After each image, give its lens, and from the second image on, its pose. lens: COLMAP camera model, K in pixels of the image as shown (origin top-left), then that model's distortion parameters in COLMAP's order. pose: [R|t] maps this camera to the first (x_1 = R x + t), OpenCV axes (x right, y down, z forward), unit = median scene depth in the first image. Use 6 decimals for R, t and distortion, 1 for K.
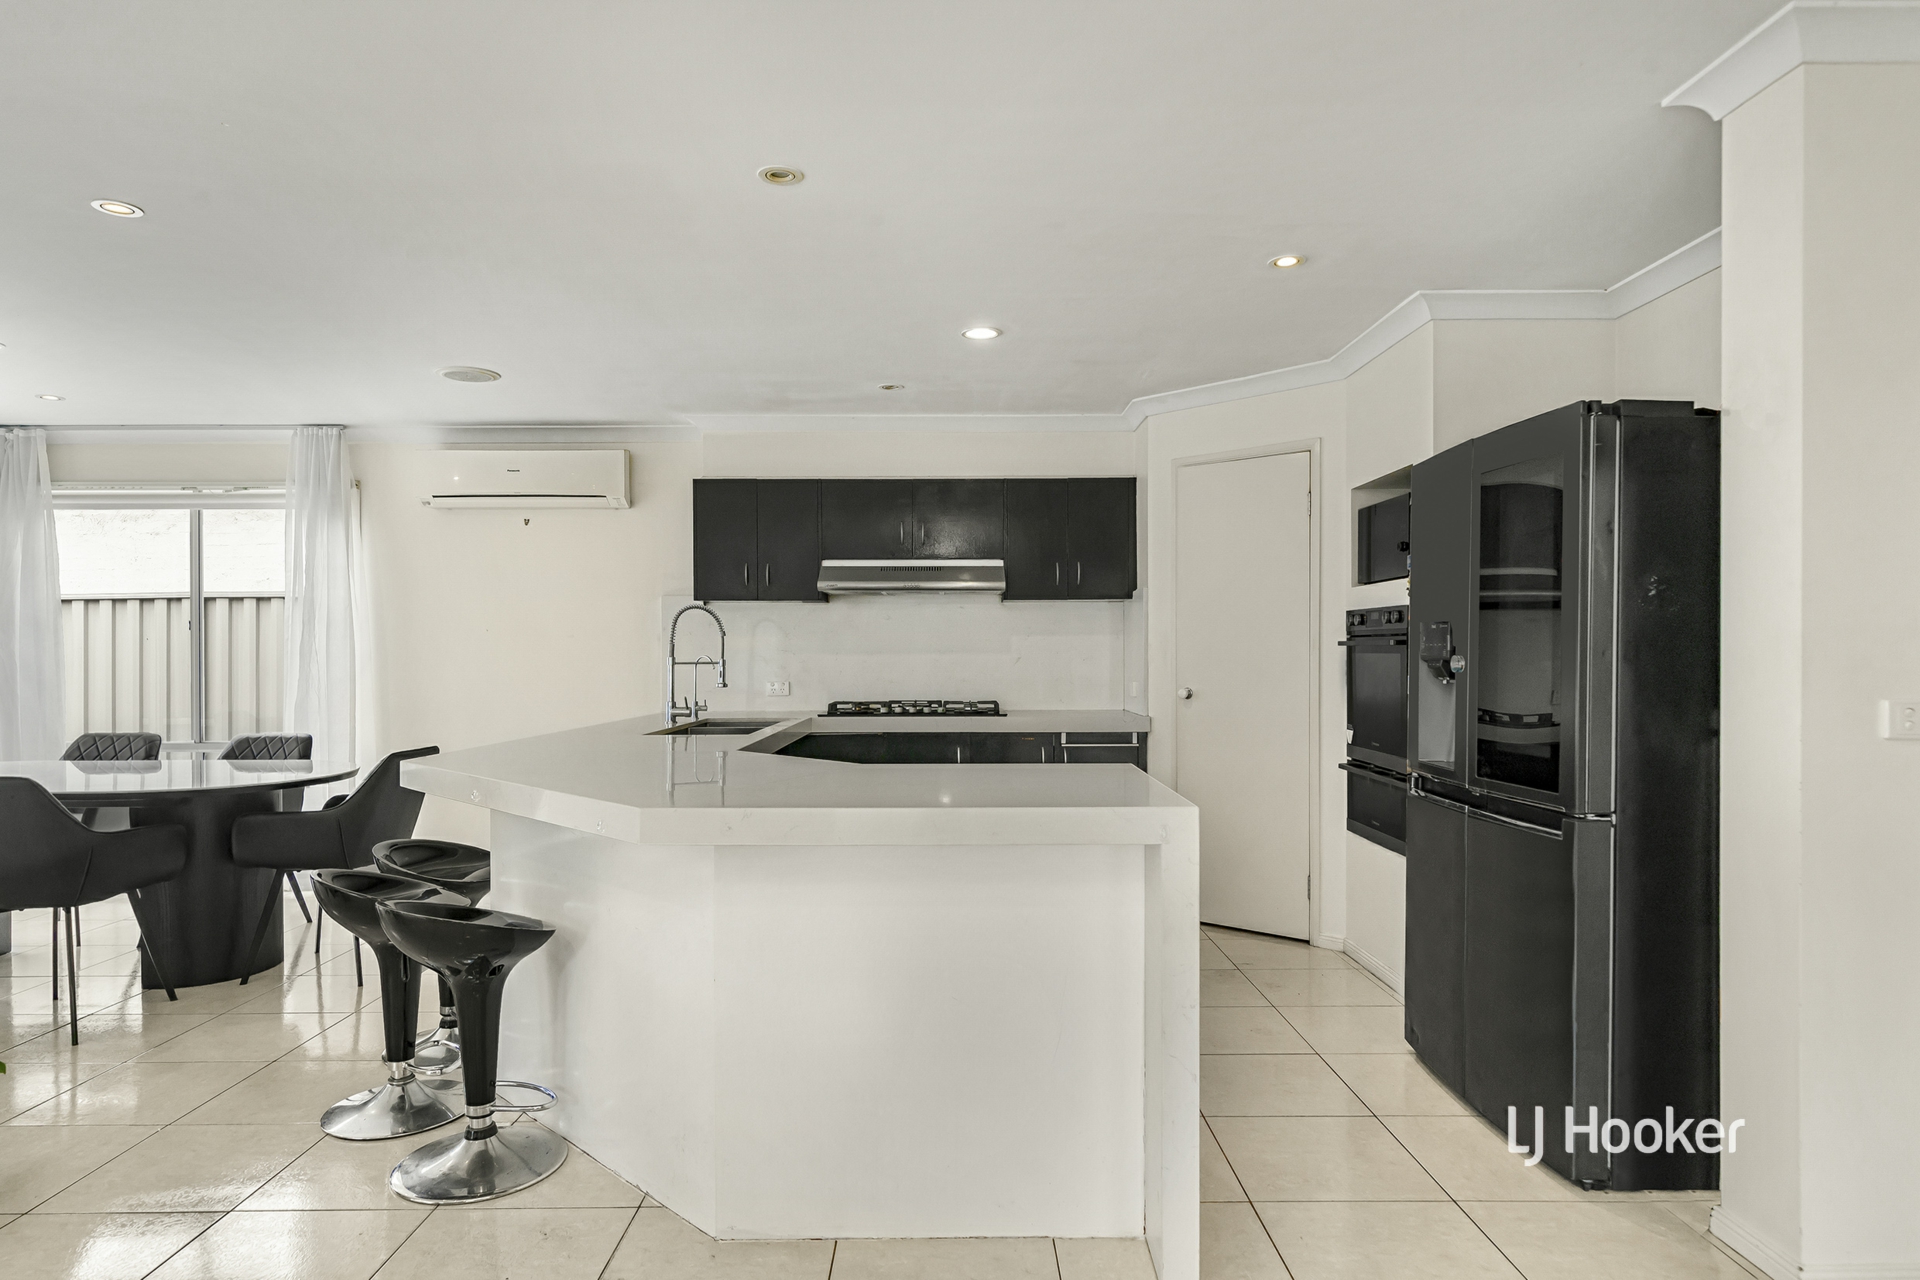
lens RADIAL K [[1115.2, 0, 952.9], [0, 1115.2, 658.0], [0, 0, 1]] dist [0.003101, 0.000296]
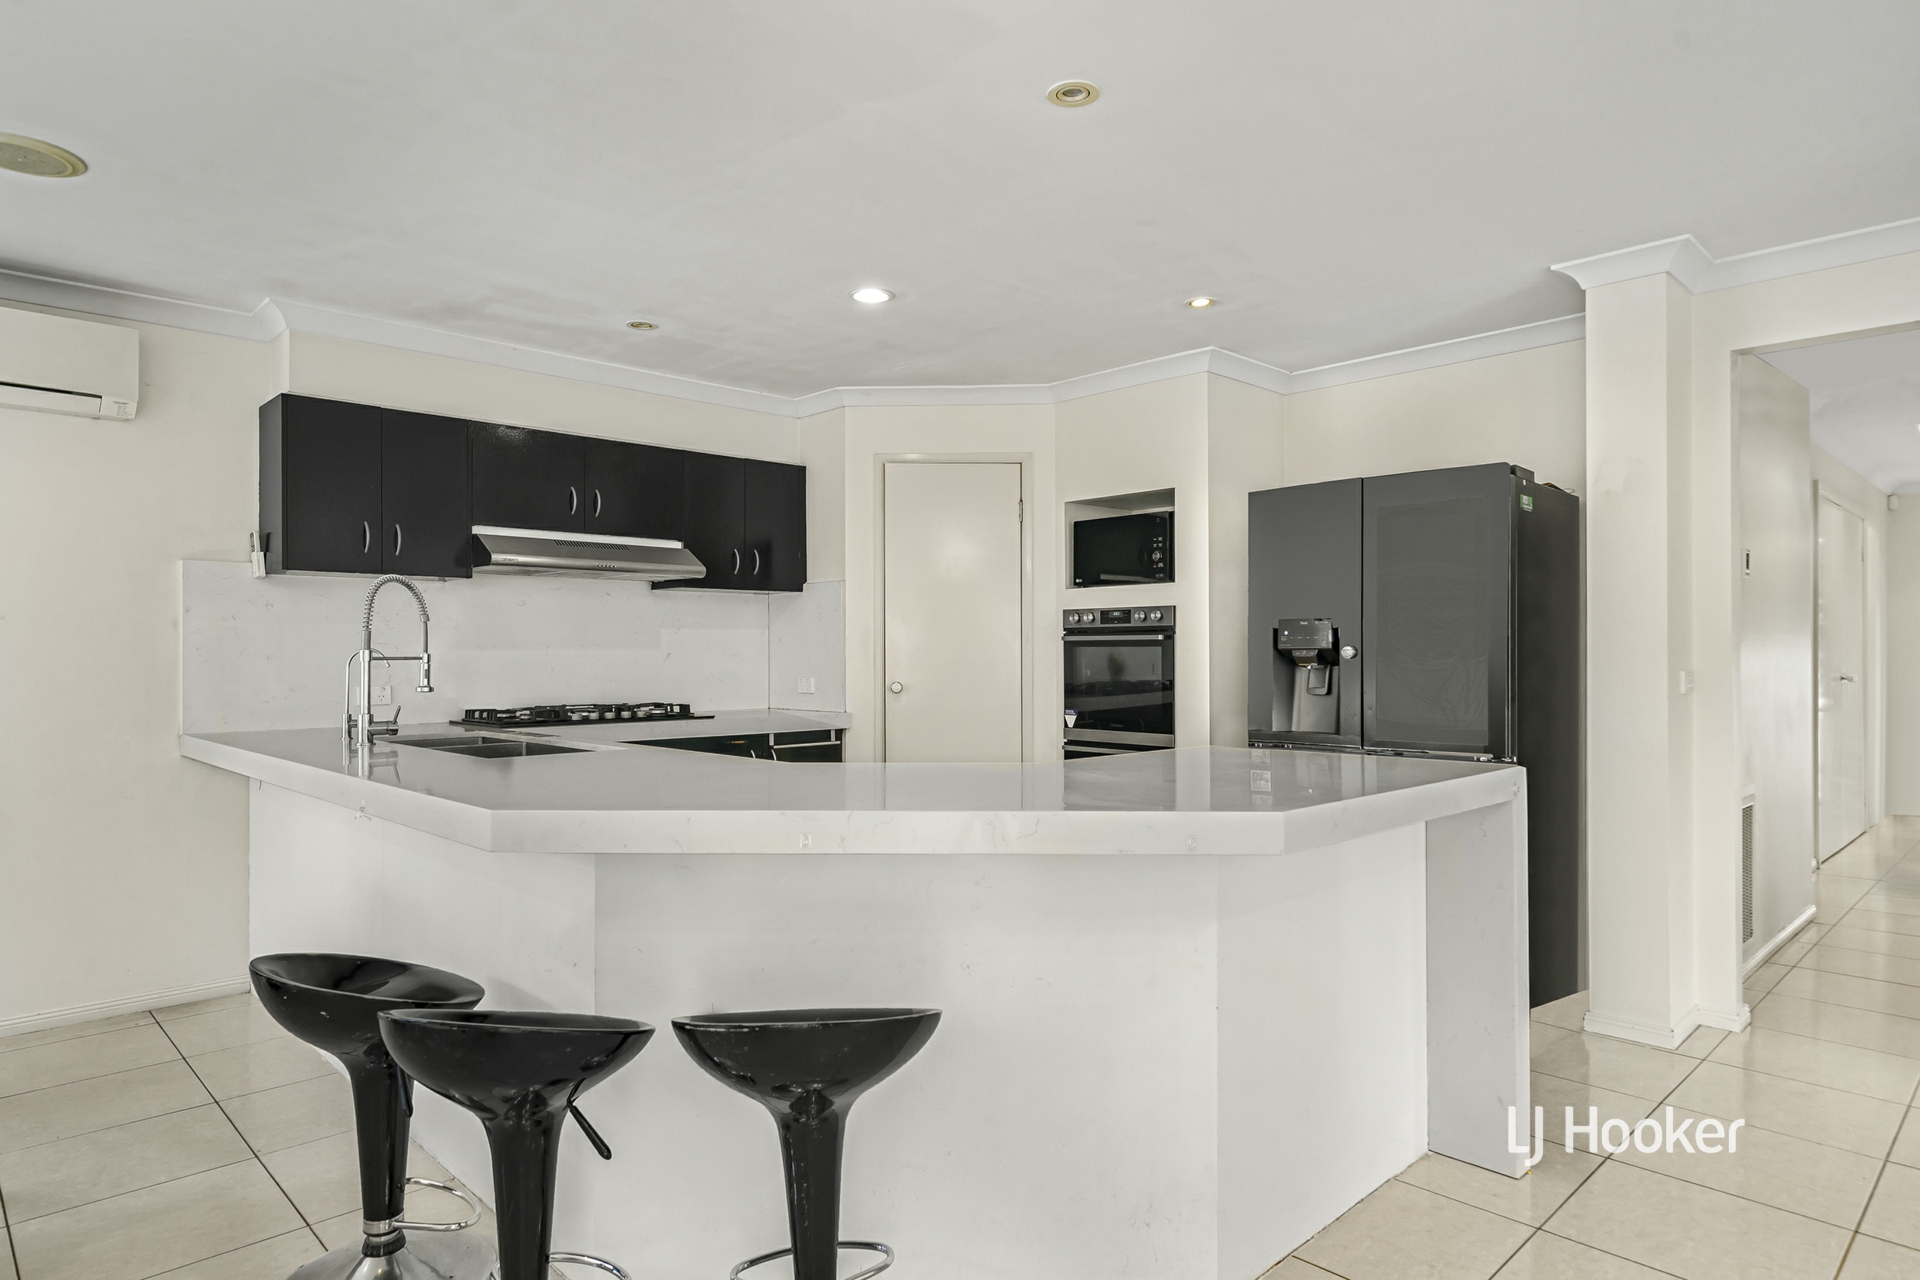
lens RADIAL K [[1105.8, 0, 966.6], [0, 1105.8, 654.9], [0, 0, 1]] dist [0.006094, 0.000300]
pose [[0.714054, -0.001173, 0.700090, -0.428432], [0.006275, 0.999969, -0.004725, 0.007091], [-0.700063, 0.007767, 0.714039, 0.228927]]
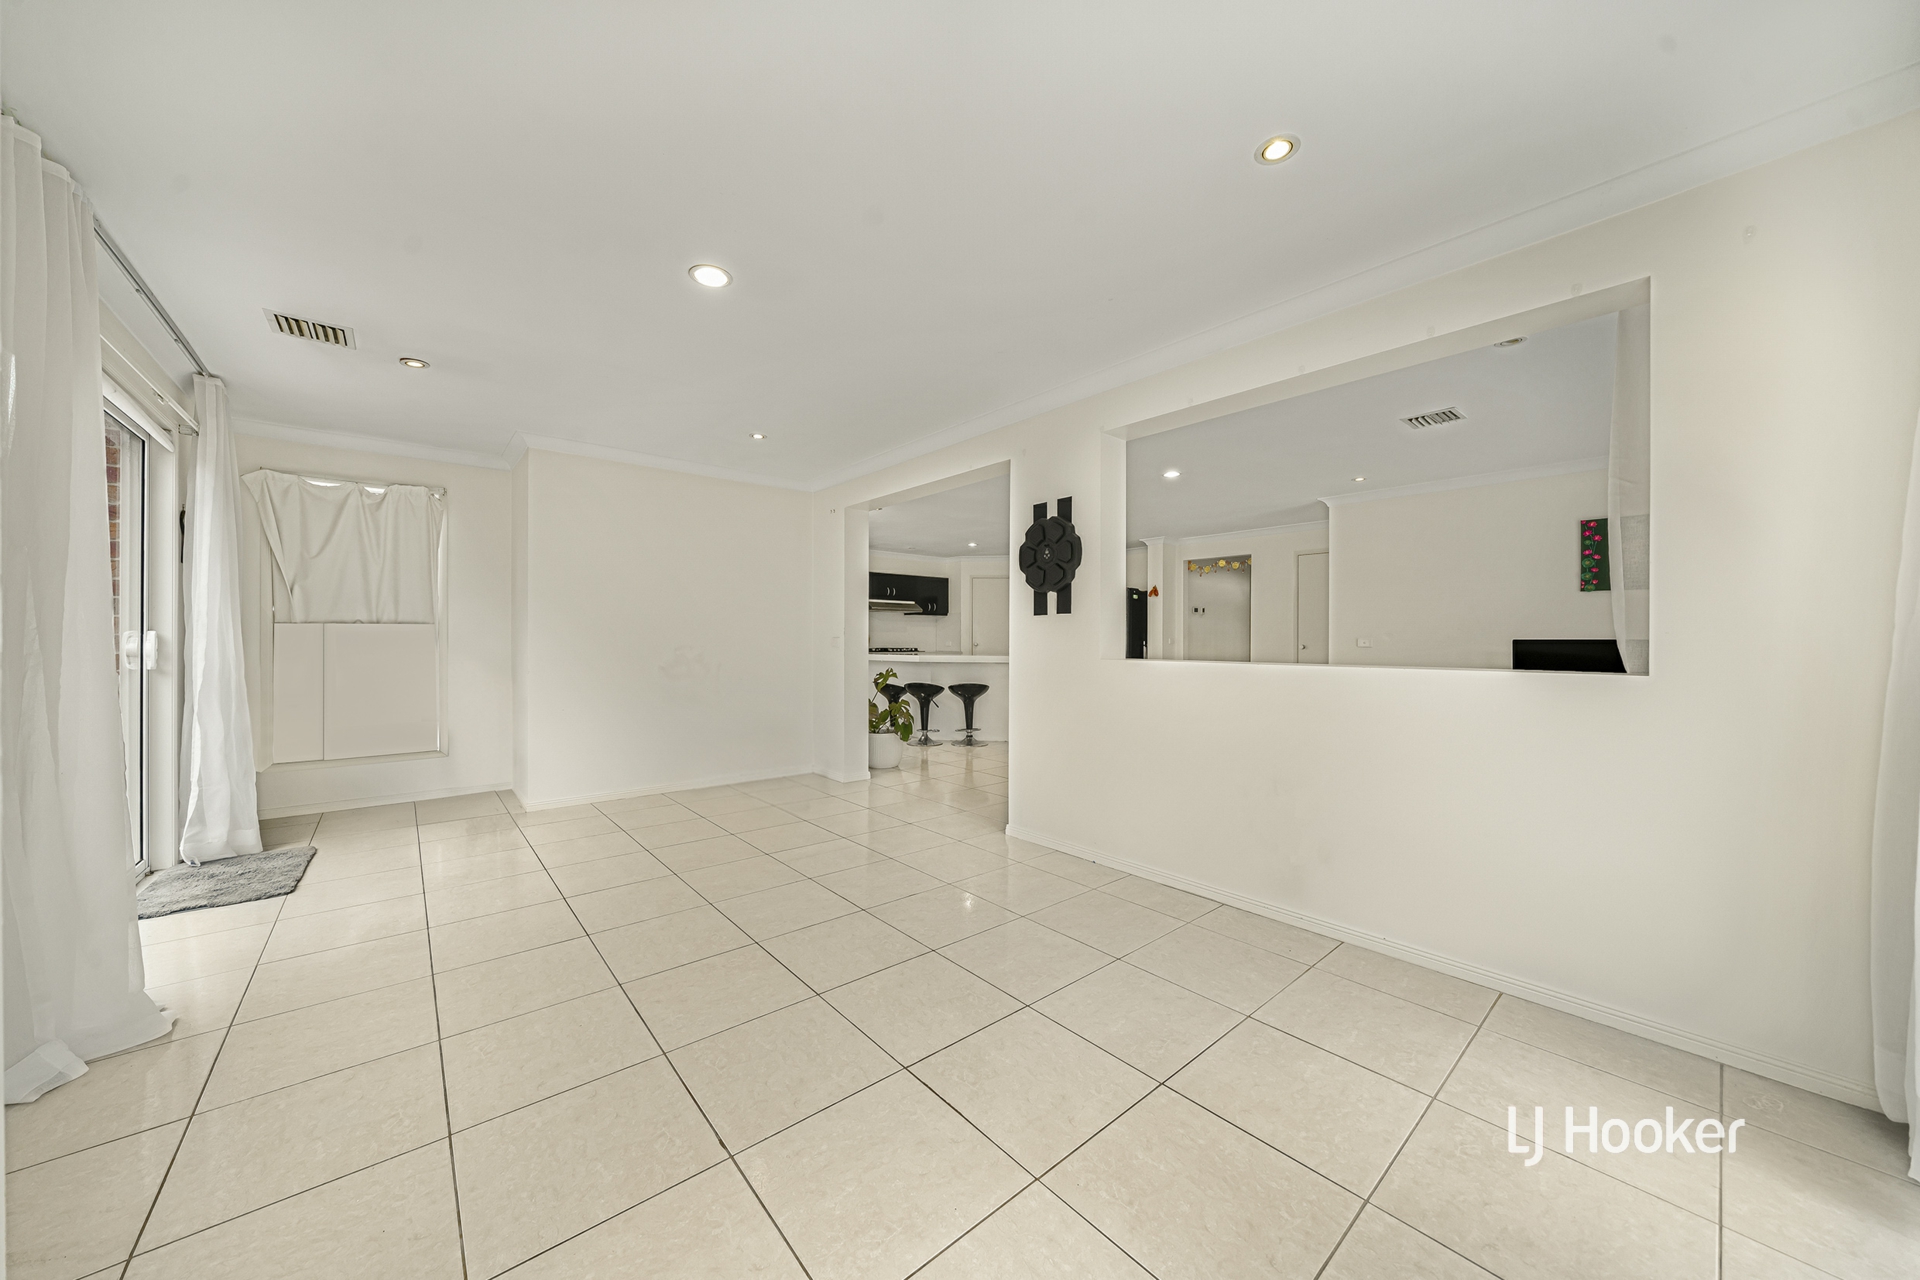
lens RADIAL K [[671.1, 0, 957.1], [0, 671.1, 647.7], [0, 0, 1]] dist [-0.000229, 0.000070]
pose [[0.756546, 0.007614, 0.653897, -1.126539], [-0.004191, 0.999968, -0.006795, 0.052384], [-0.653928, 0.002400, 0.756553, -0.497033]]
